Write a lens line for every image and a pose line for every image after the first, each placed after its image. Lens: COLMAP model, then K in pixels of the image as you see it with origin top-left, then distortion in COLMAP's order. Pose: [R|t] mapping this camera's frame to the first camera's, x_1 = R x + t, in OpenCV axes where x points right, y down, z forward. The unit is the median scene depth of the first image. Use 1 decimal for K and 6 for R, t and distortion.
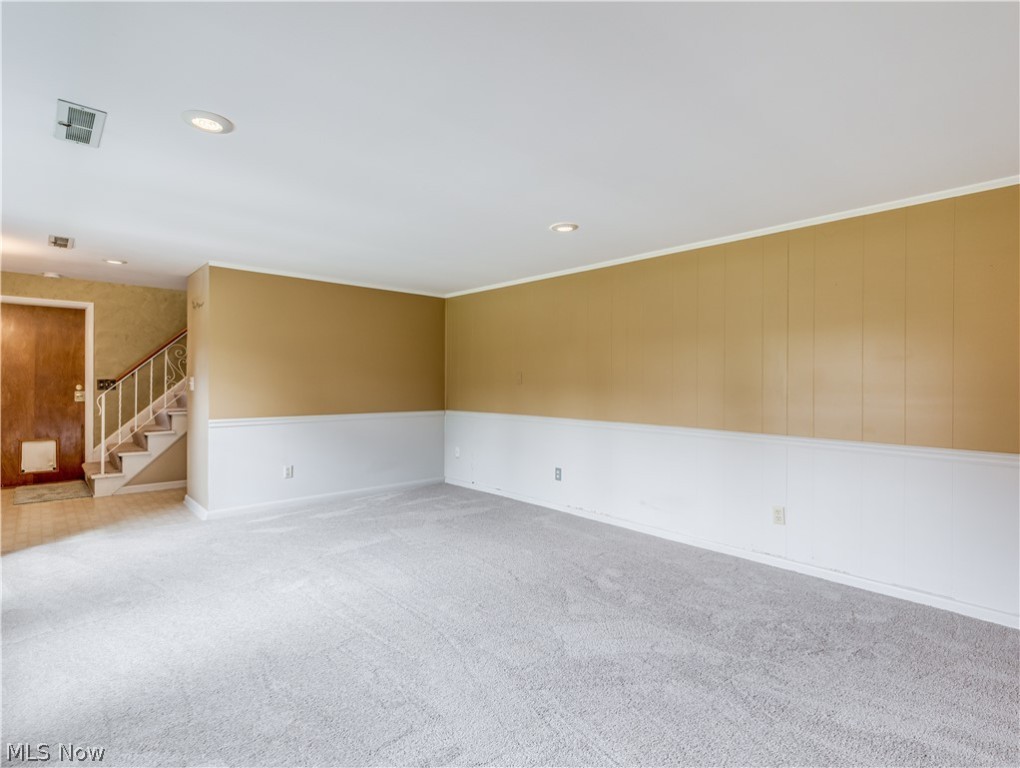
lens RADIAL K [[532.9, 0, 516.7], [0, 532.9, 382.3], [0, 0, 1]] dist [0.024544, 0.000087]
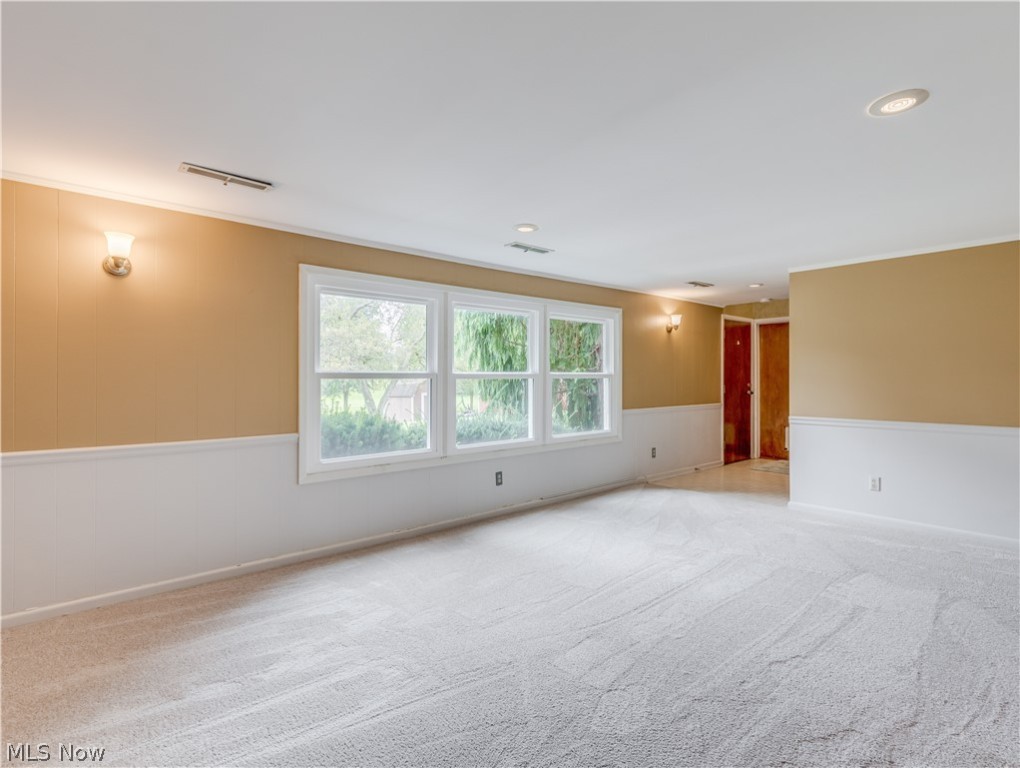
lens RADIAL K [[532.9, 0, 516.7], [0, 532.9, 382.3], [0, 0, 1]] dist [0.024544, 0.000087]
pose [[-0.027388, 0.001597, -0.999624, 0.481673], [0.003873, 0.999991, 0.001491, -0.002433], [0.999617, -0.003830, -0.027394, 0.448631]]
